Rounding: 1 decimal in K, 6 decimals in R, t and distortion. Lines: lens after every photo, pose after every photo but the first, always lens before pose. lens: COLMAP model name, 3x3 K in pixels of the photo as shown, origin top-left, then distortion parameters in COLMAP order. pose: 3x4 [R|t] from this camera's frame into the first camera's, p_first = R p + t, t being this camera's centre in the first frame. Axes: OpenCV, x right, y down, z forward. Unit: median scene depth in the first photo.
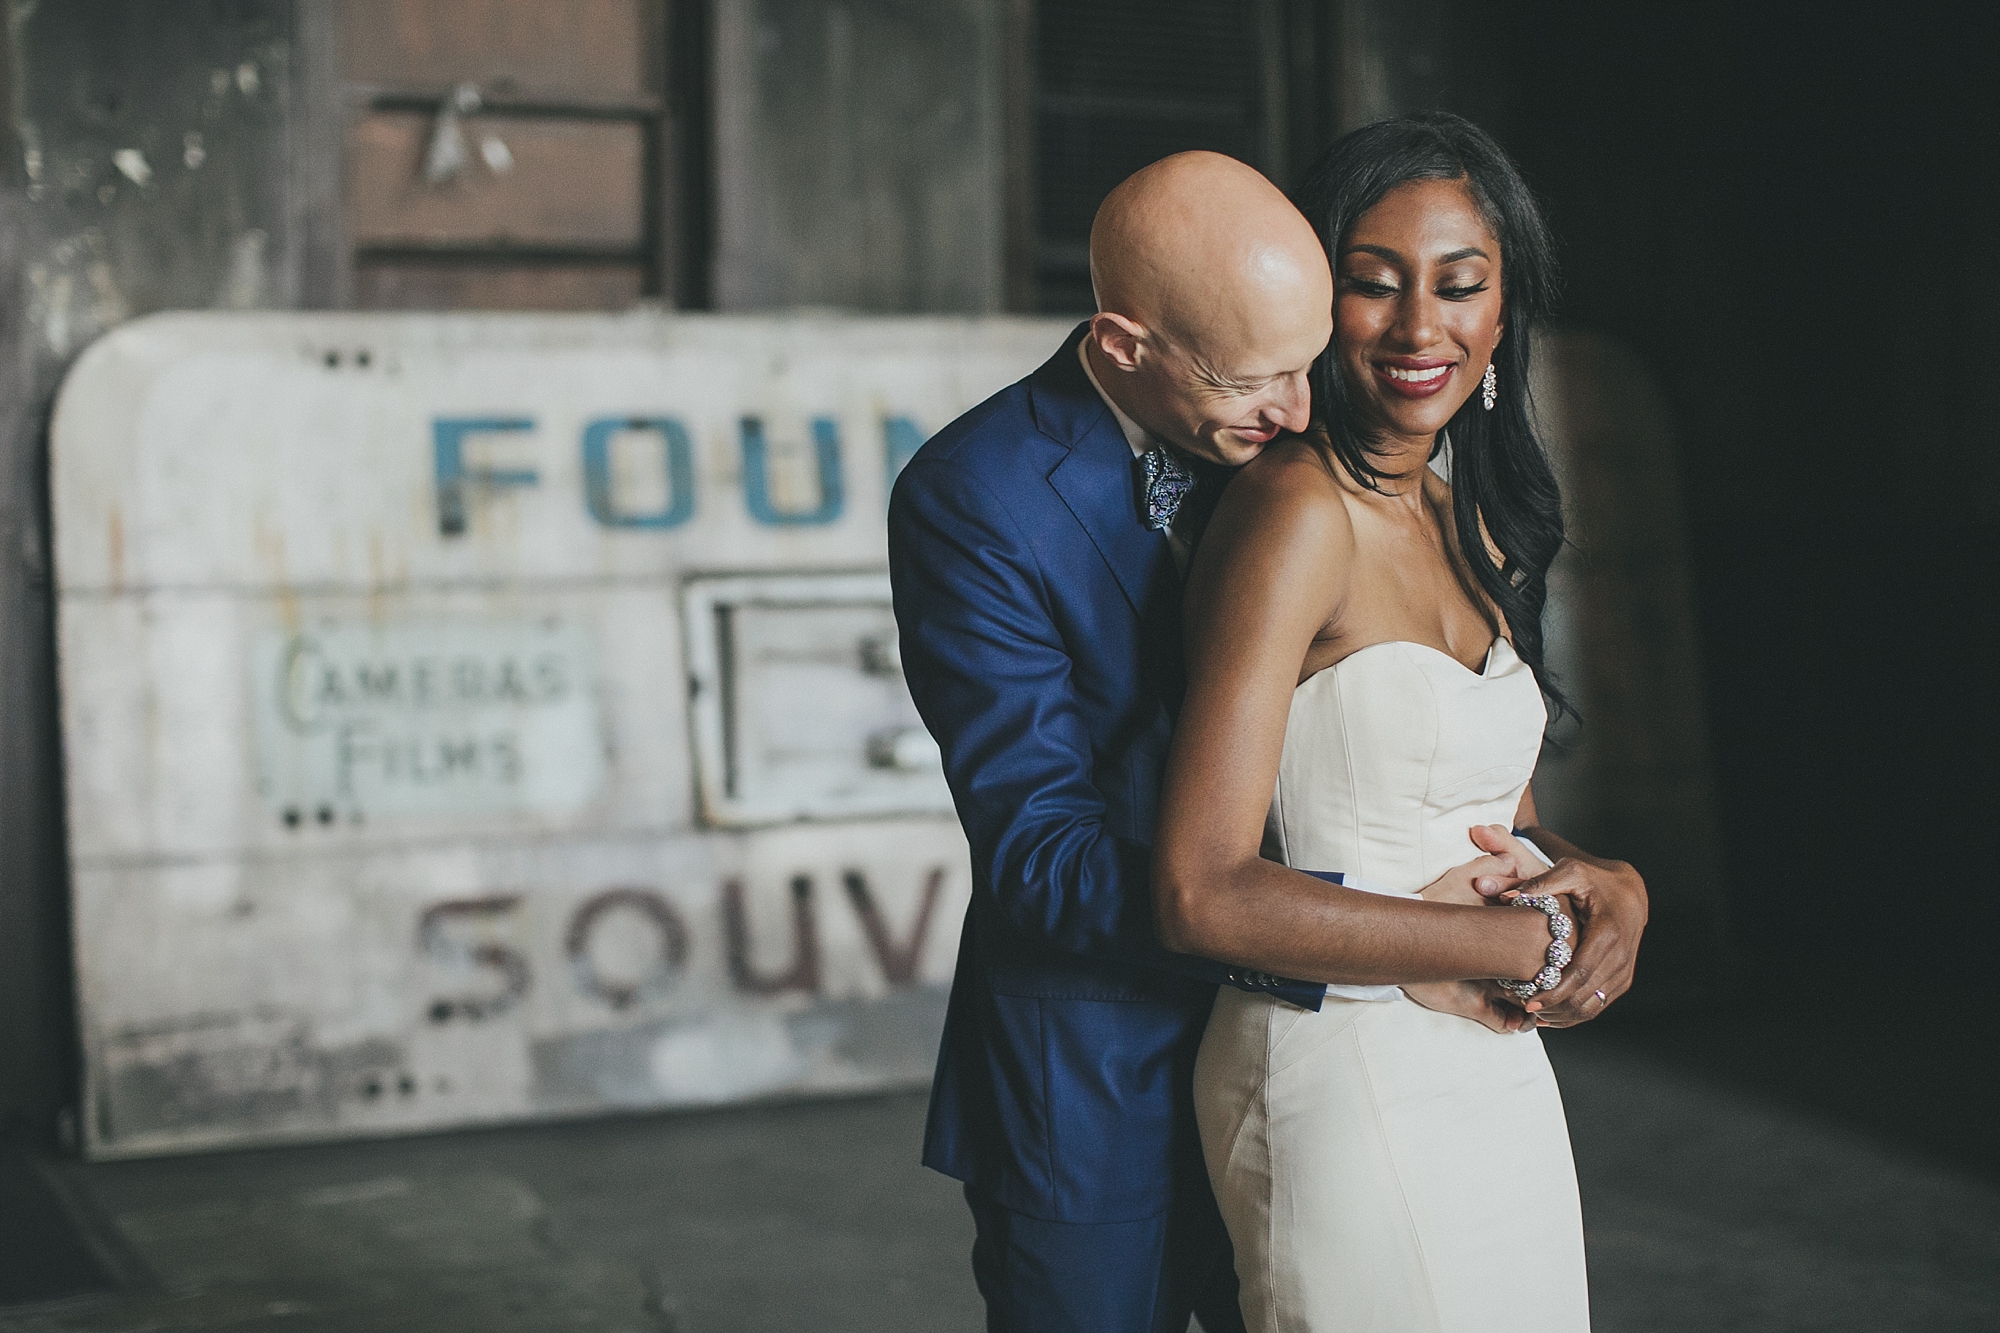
lens RADIAL K [[2892.0, 0, 1000.0], [0, 2892.0, 666.5], [0, 0, 1]] dist [-0.405905, 0.027300]
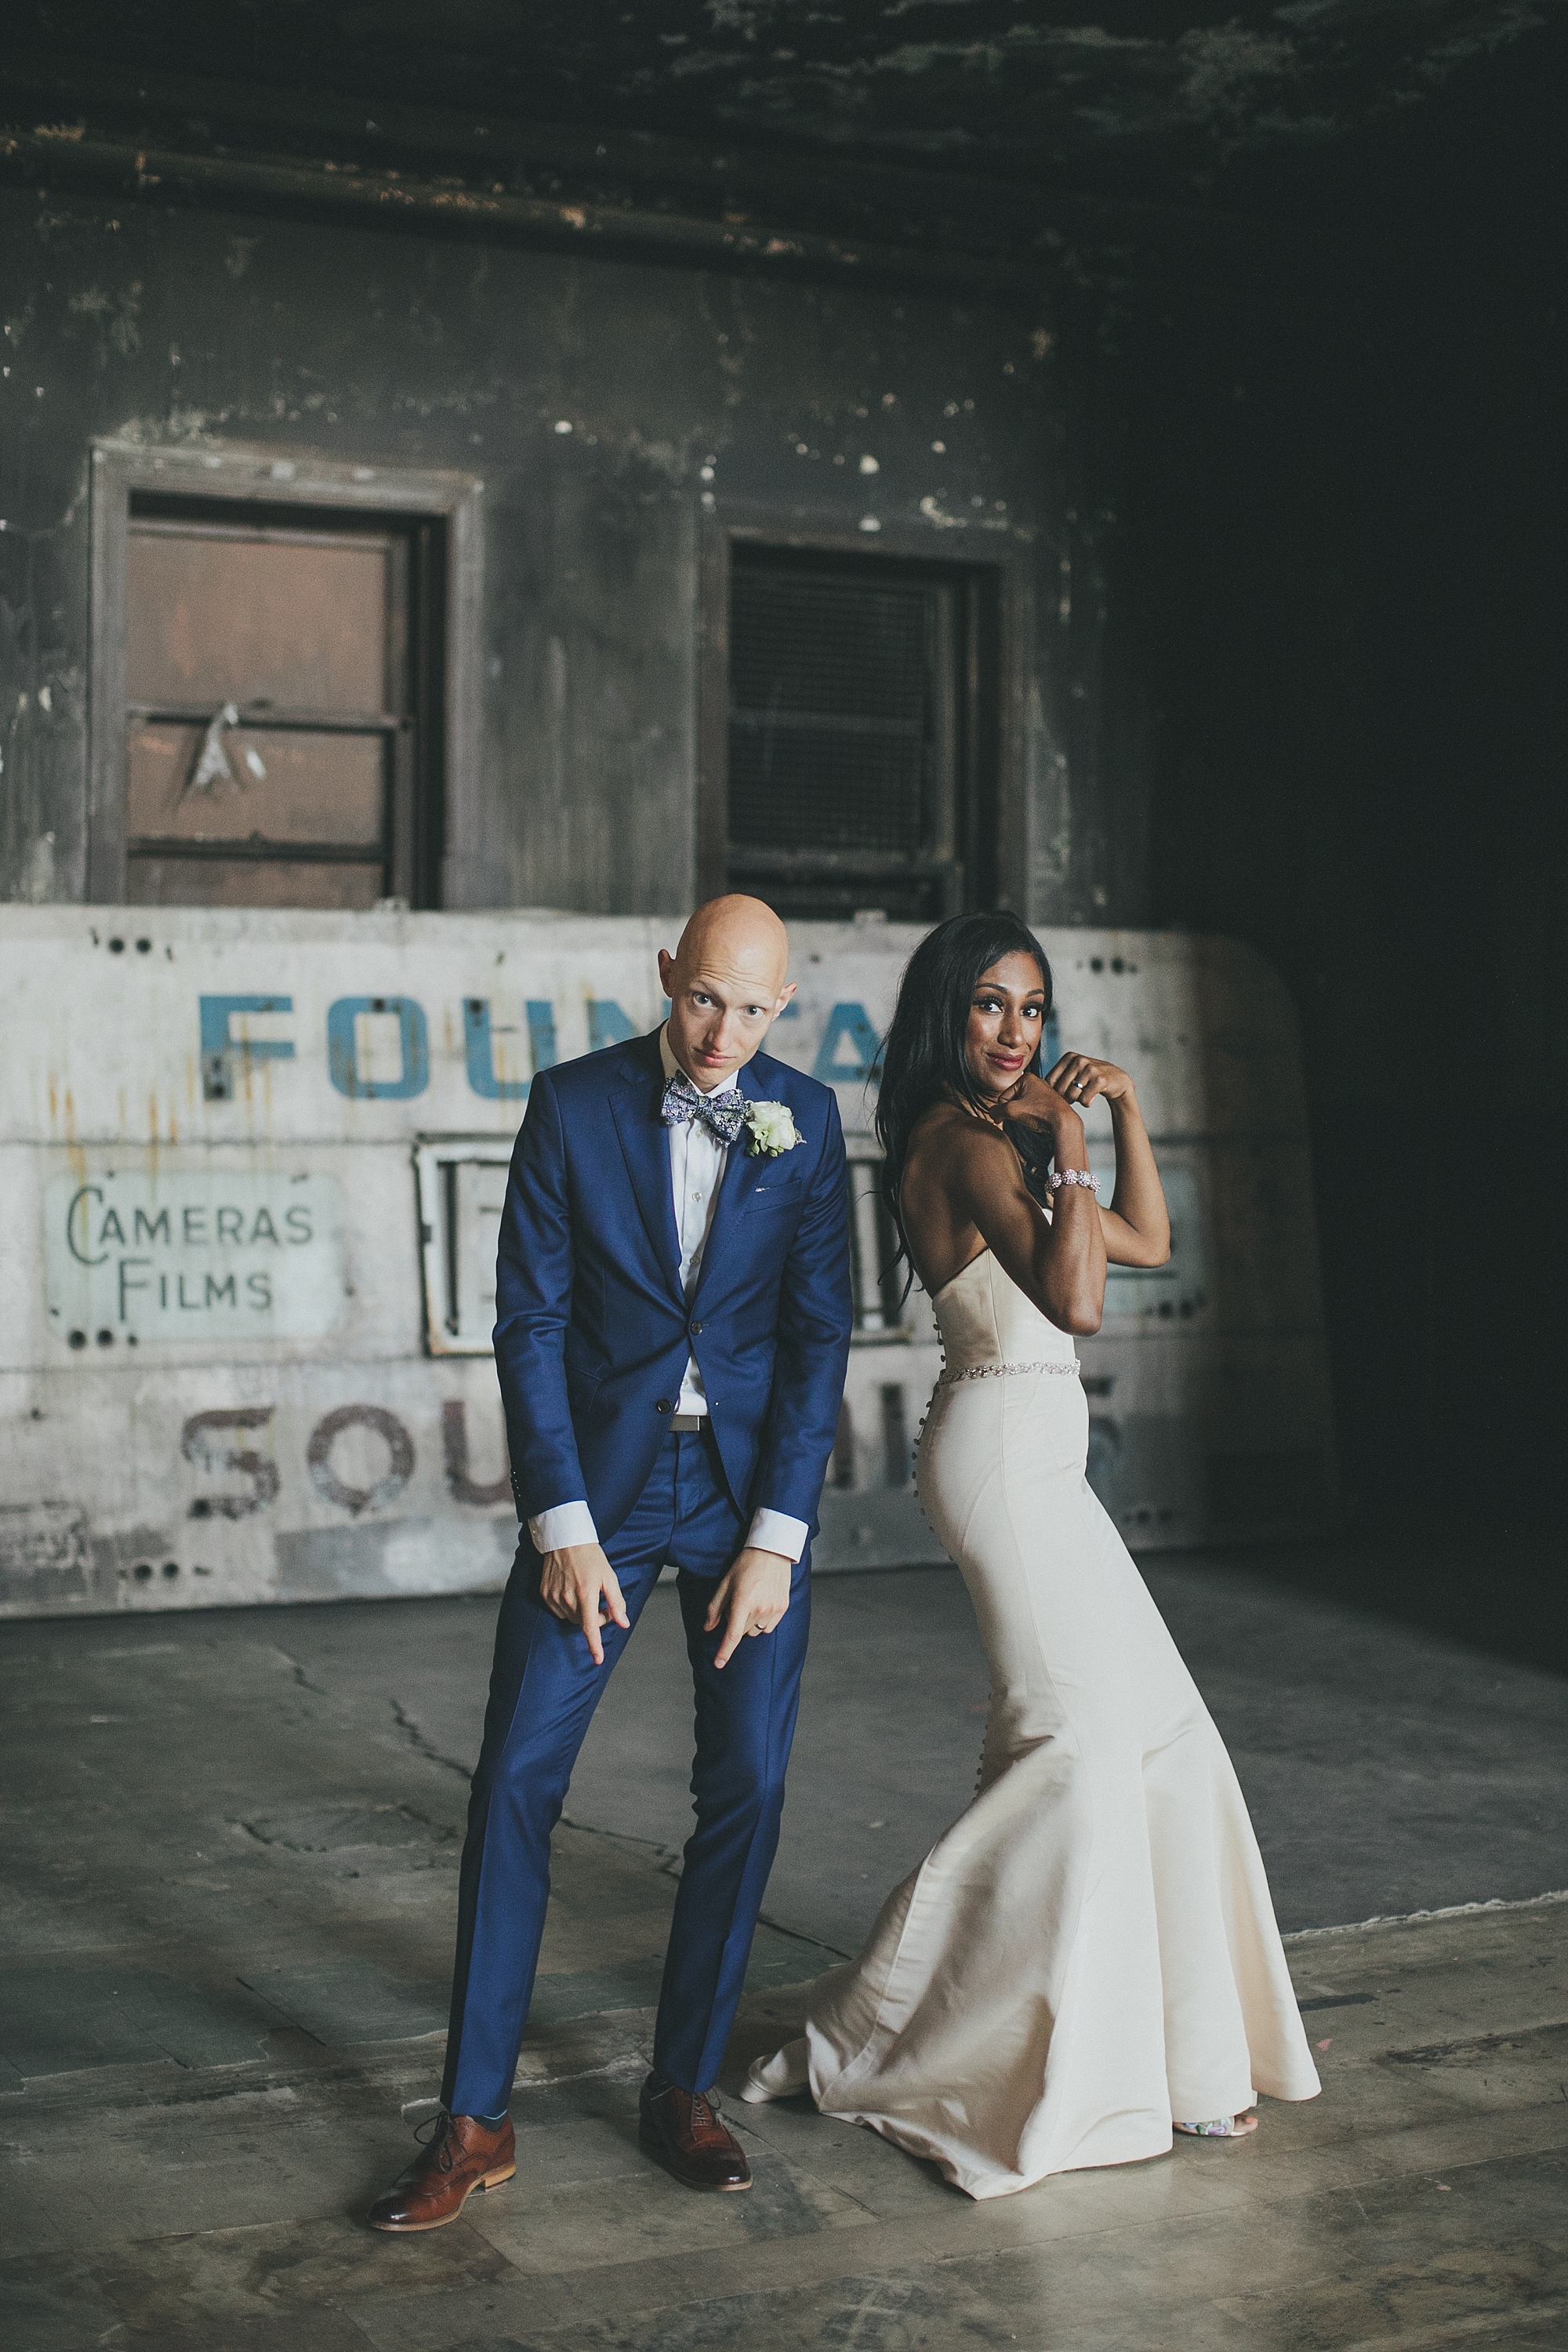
lens RADIAL K [[3401.0, 0, 784.0], [0, 3401.0, 1176.0], [0, 0, 1]] dist [-0.405905, 0.027300]
pose [[0.999758, 0.015291, 0.015793, 0.016994], [-0.014890, 0.999571, -0.025221, 0.016374], [-0.016172, 0.024980, 0.999557, -0.368351]]
